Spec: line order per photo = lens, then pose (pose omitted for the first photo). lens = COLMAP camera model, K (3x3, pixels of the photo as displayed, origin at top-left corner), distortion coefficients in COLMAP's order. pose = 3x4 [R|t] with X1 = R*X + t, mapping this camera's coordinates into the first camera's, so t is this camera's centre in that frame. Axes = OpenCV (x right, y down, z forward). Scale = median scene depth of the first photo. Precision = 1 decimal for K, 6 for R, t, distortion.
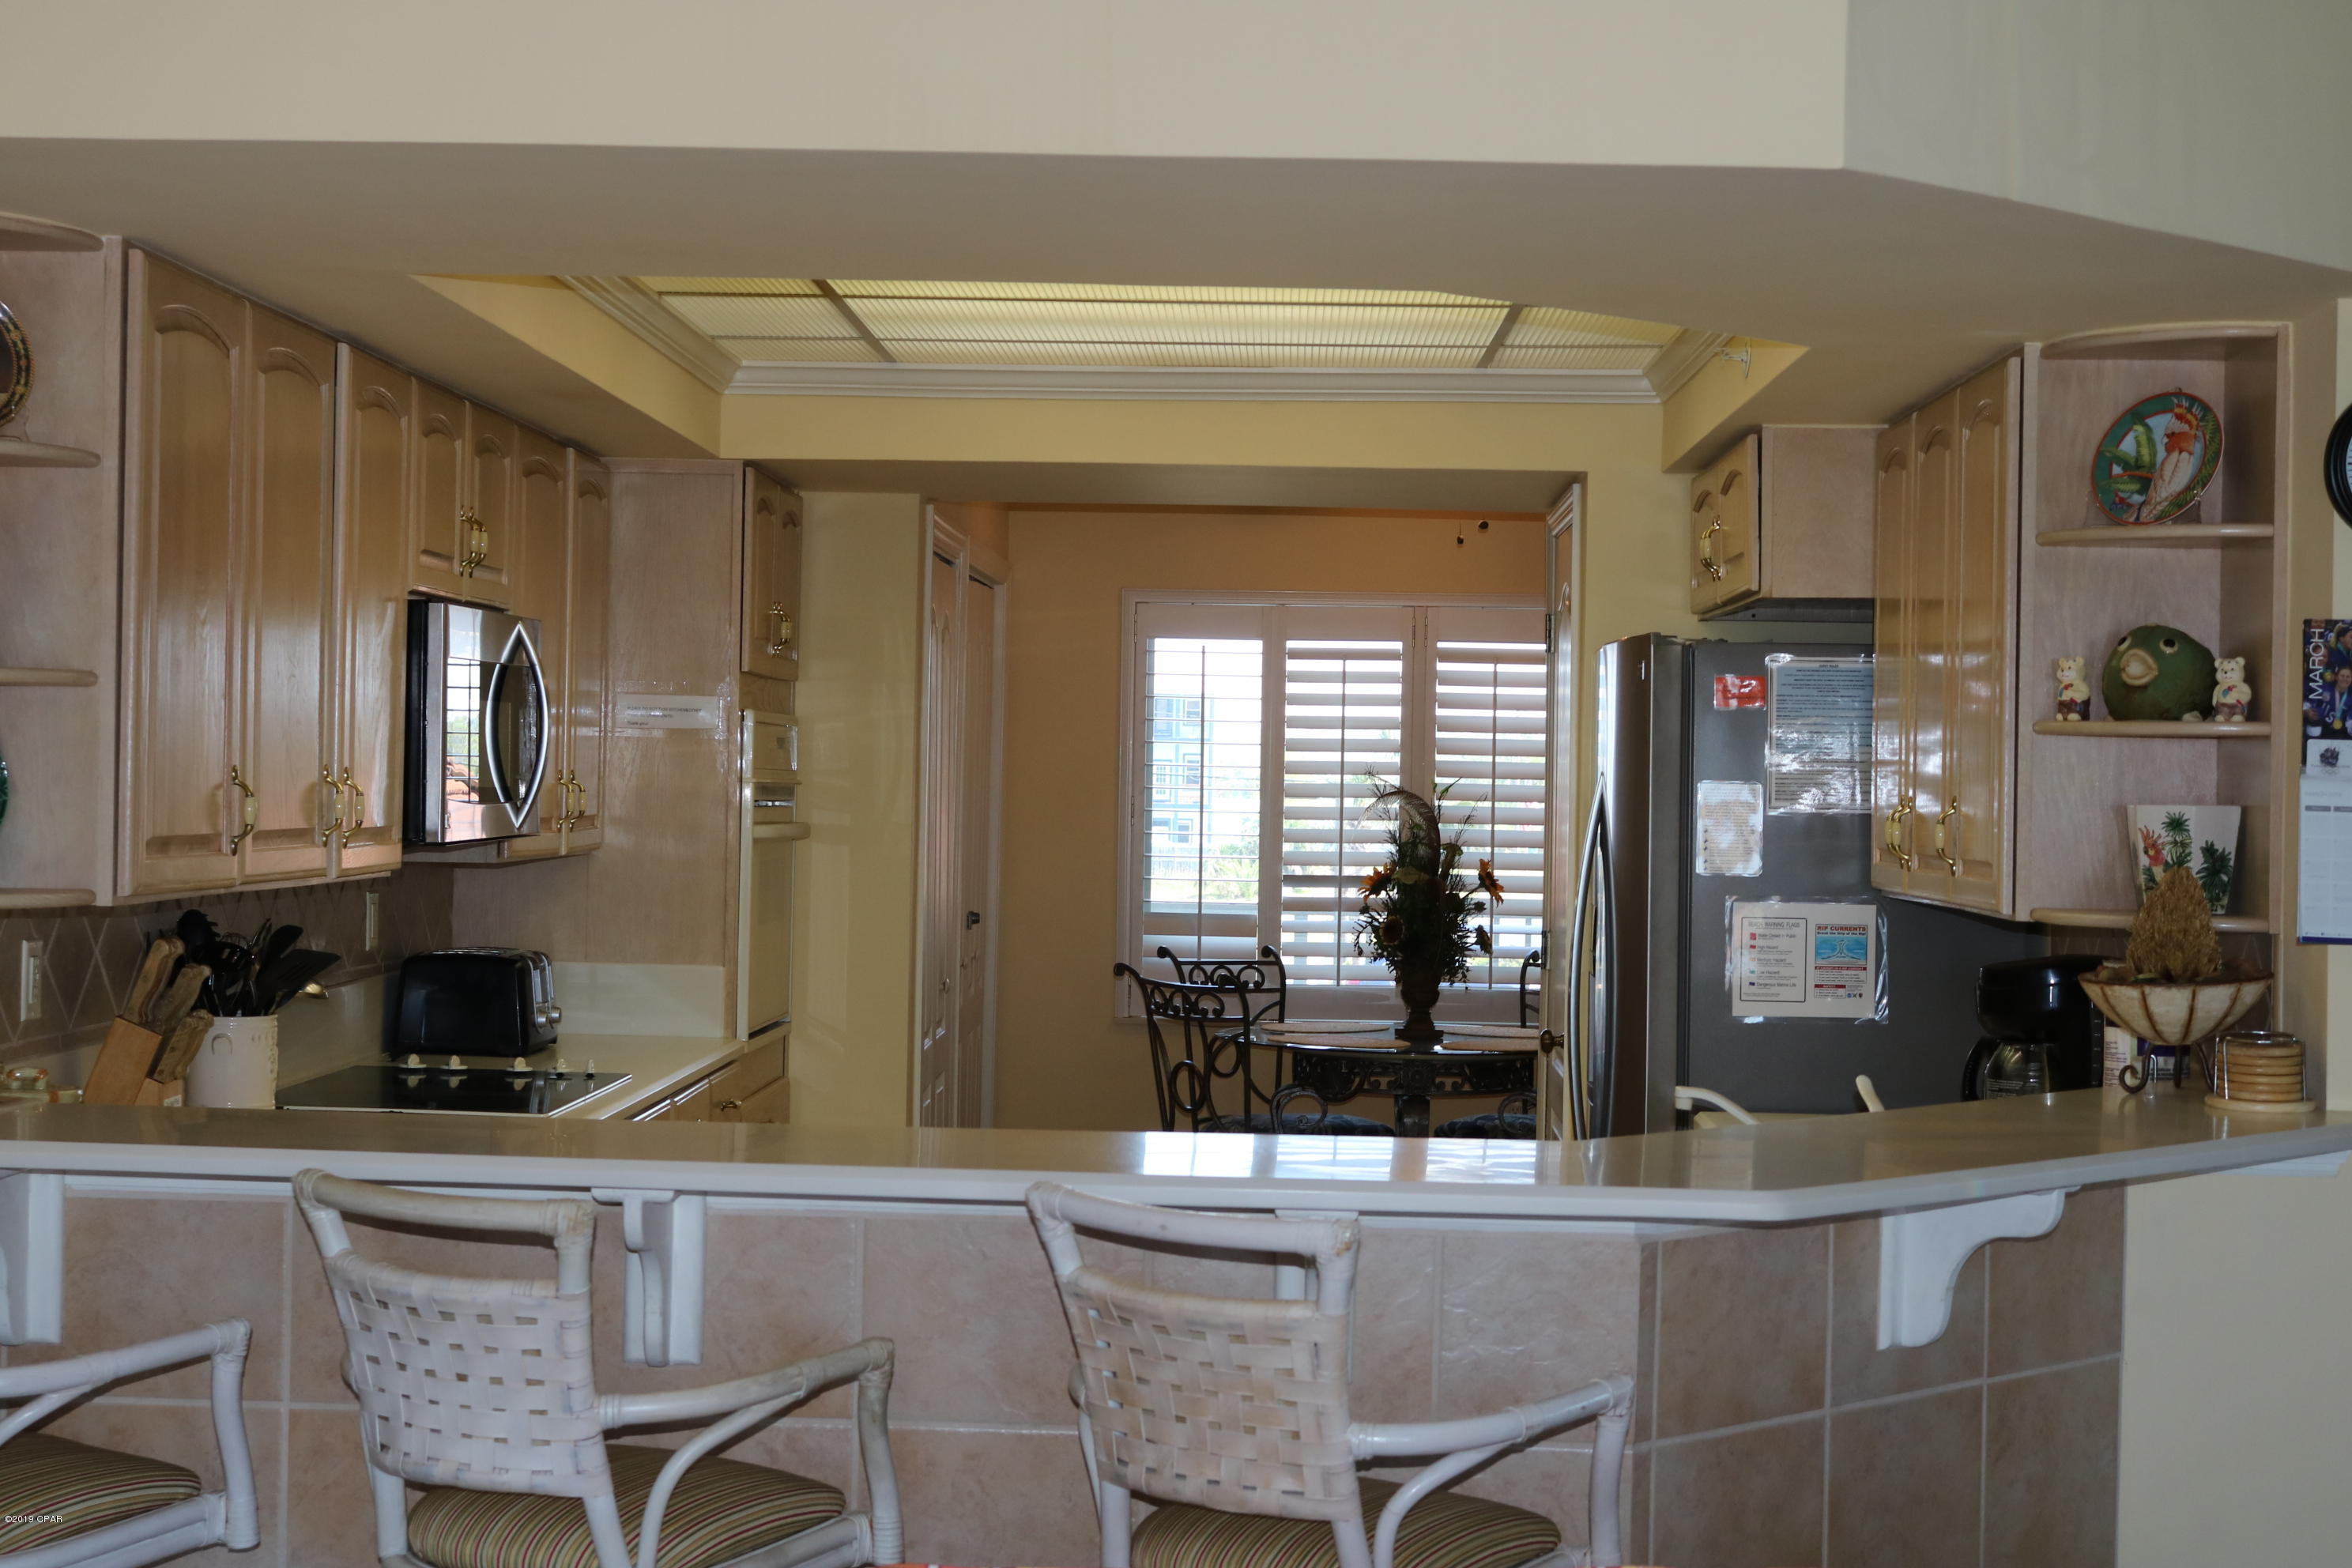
lens RADIAL K [[3503.8, 0, 1179.5], [0, 3503.8, 775.7], [0, 0, 1]] dist [0.017795, 0.000000]
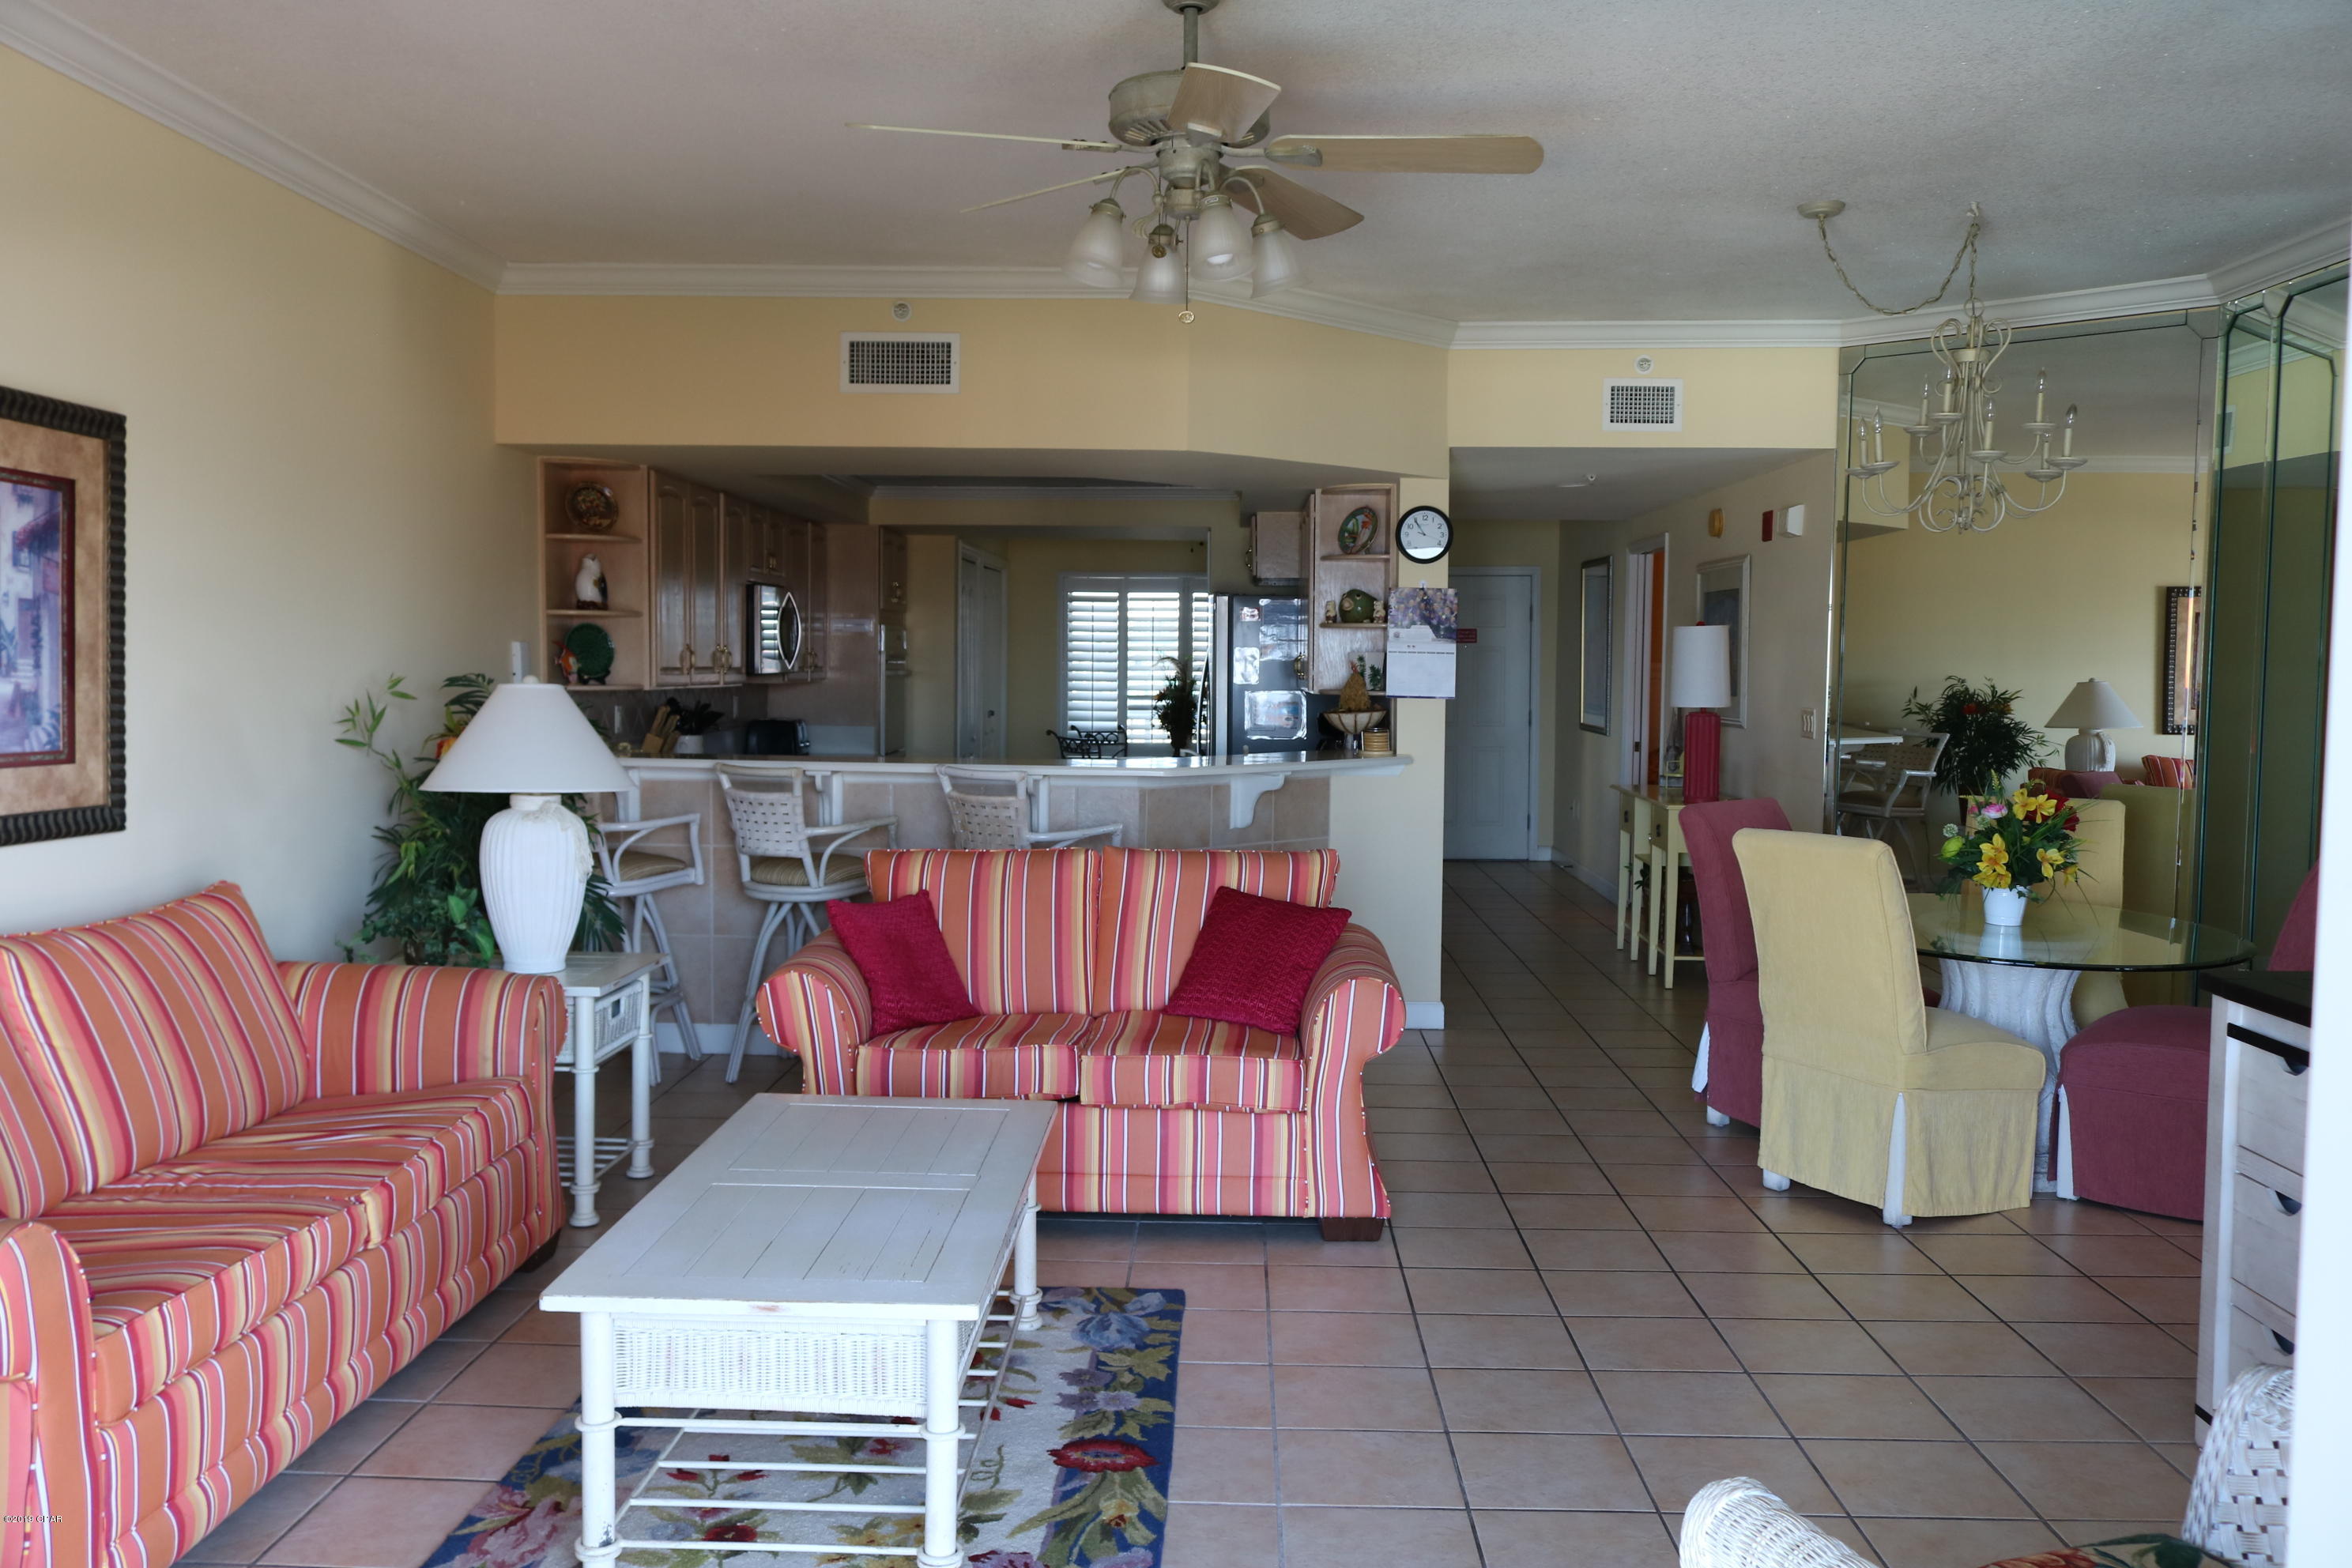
lens RADIAL K [[1894.6, 0, 1171.8], [0, 1894.6, 794.4], [0, 0, 1]] dist [-0.018542, 0.020676]
pose [[0.999968, -0.007885, -0.001277, 0.124237], [0.007955, 0.997579, 0.069079, 0.015456], [0.000729, -0.069087, 0.997610, -0.535199]]
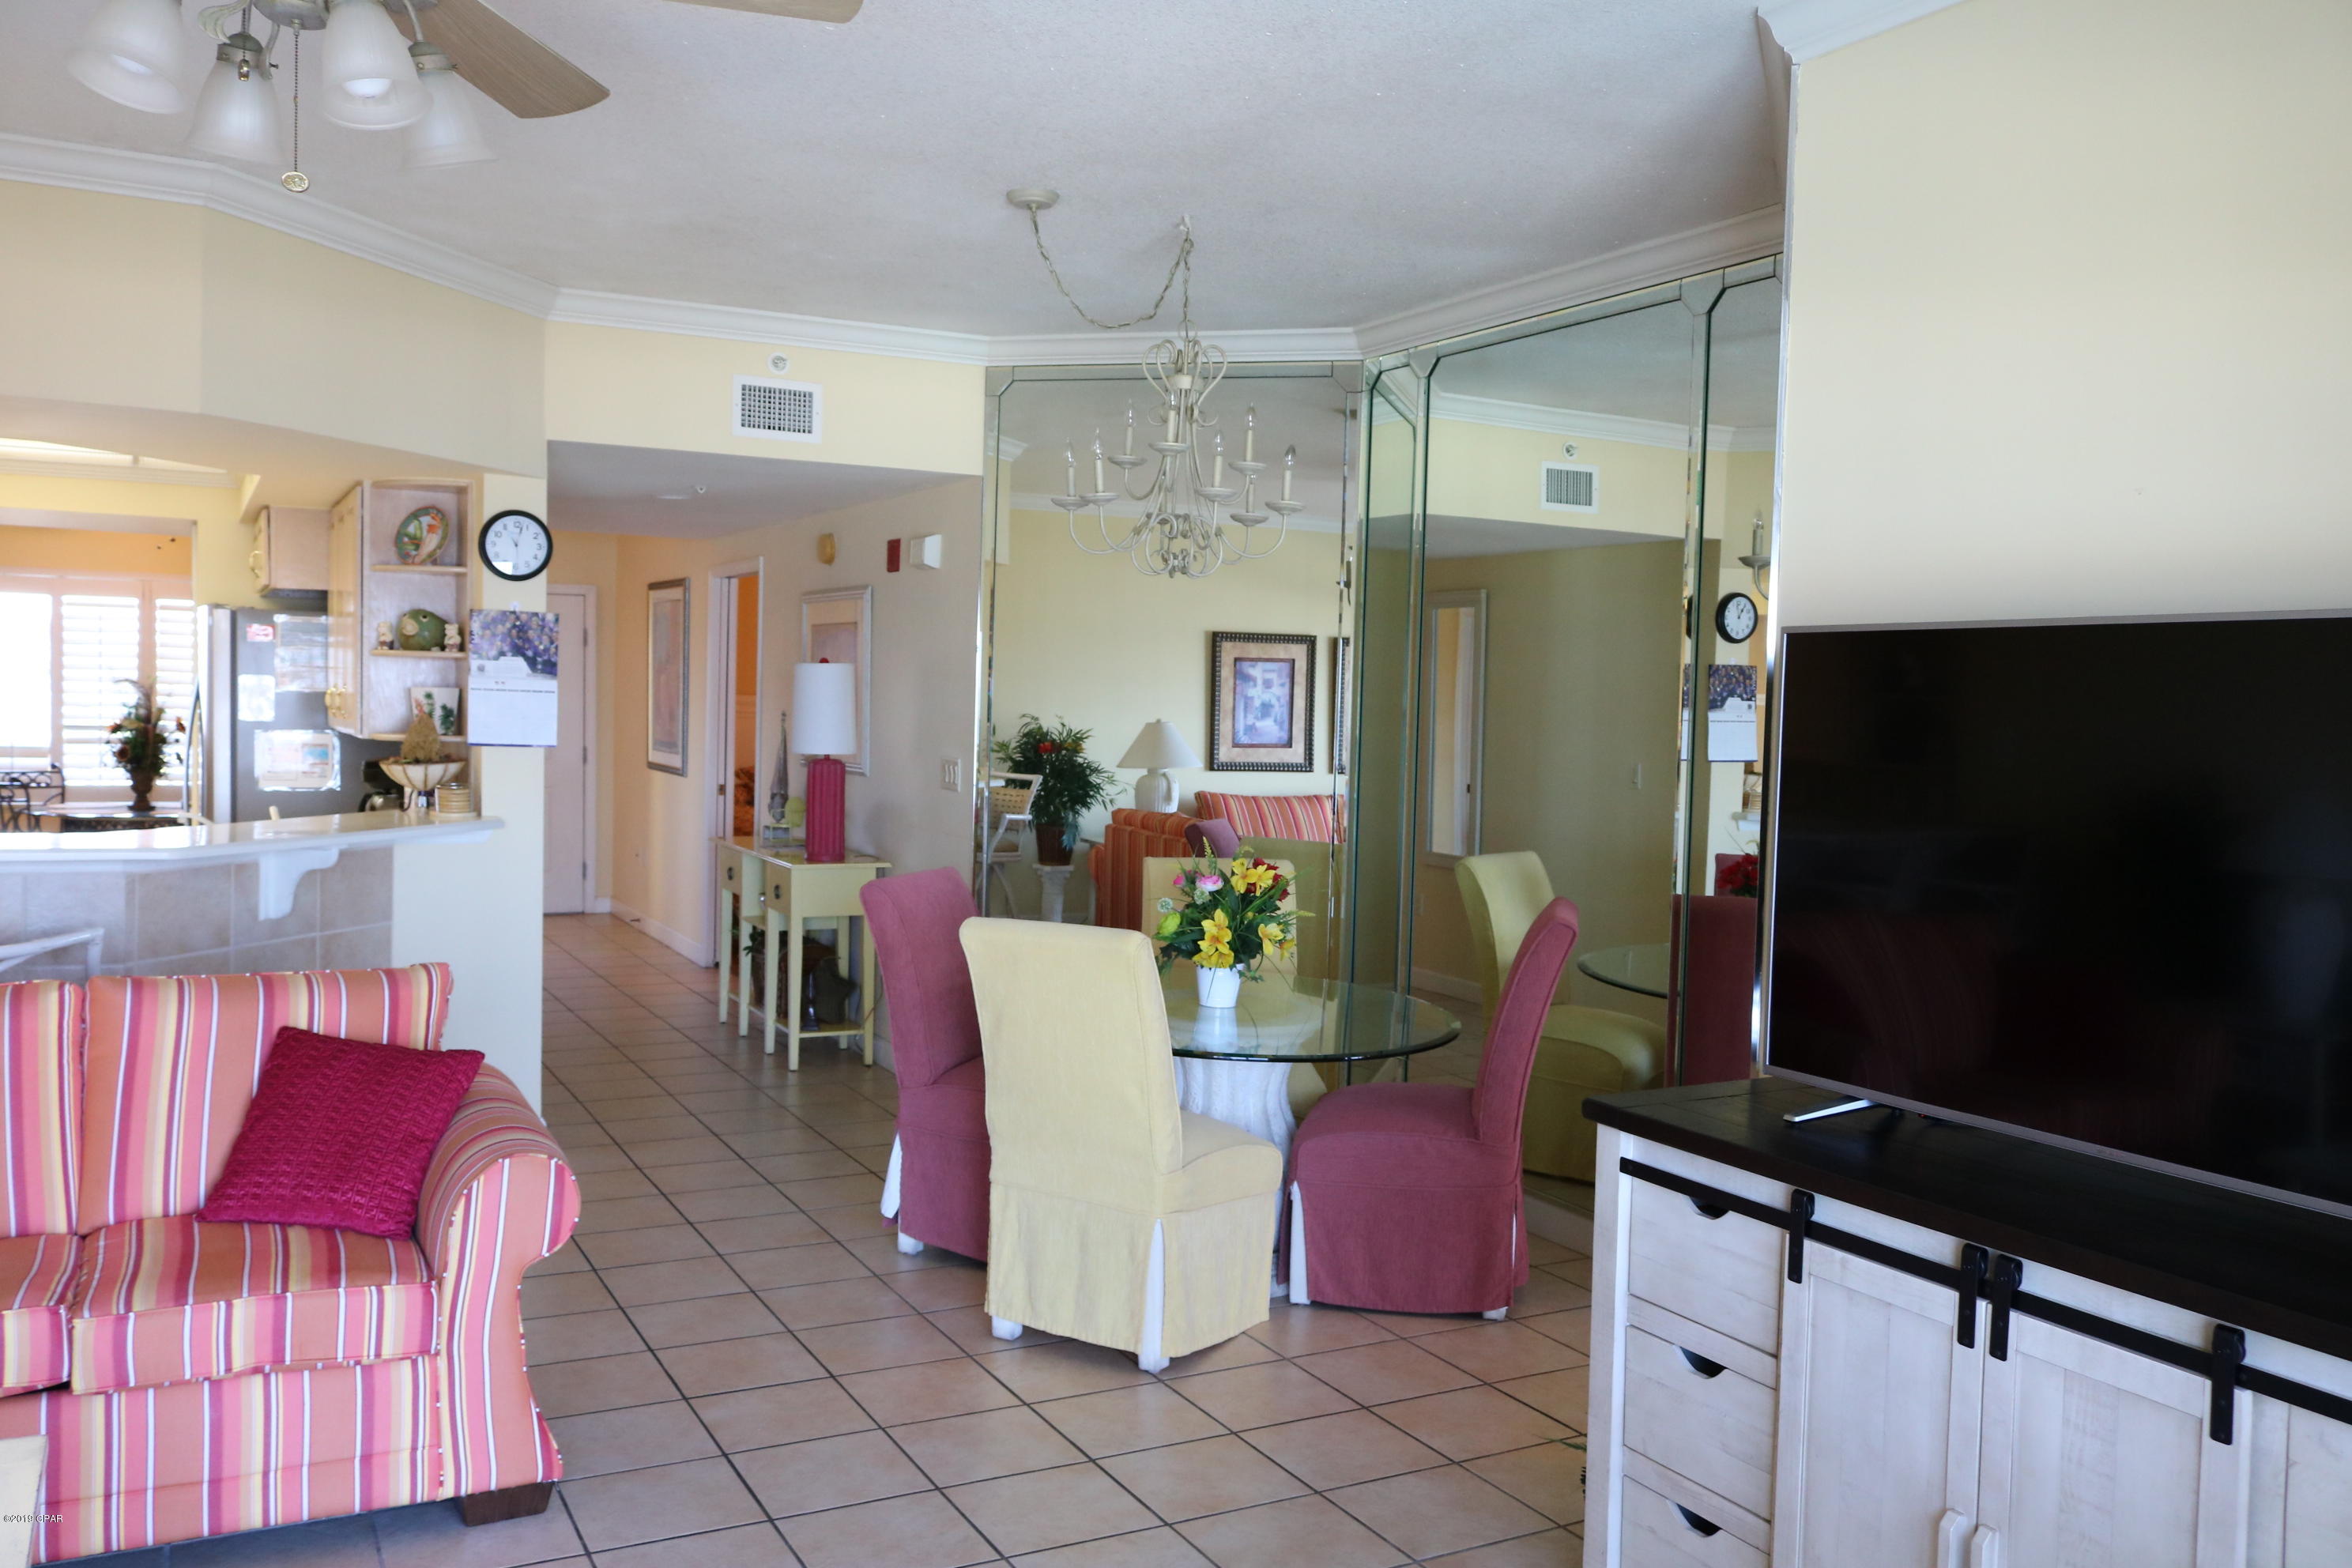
lens RADIAL K [[1894.6, 0, 1182.9], [0, 1894.6, 796.7], [0, 0, 1]] dist [-0.018542, 0.020676]
pose [[0.866130, -0.017924, 0.499497, 0.087698], [-0.013020, 0.998209, 0.058397, 0.000983], [-0.499649, -0.057083, 0.864345, -0.311069]]
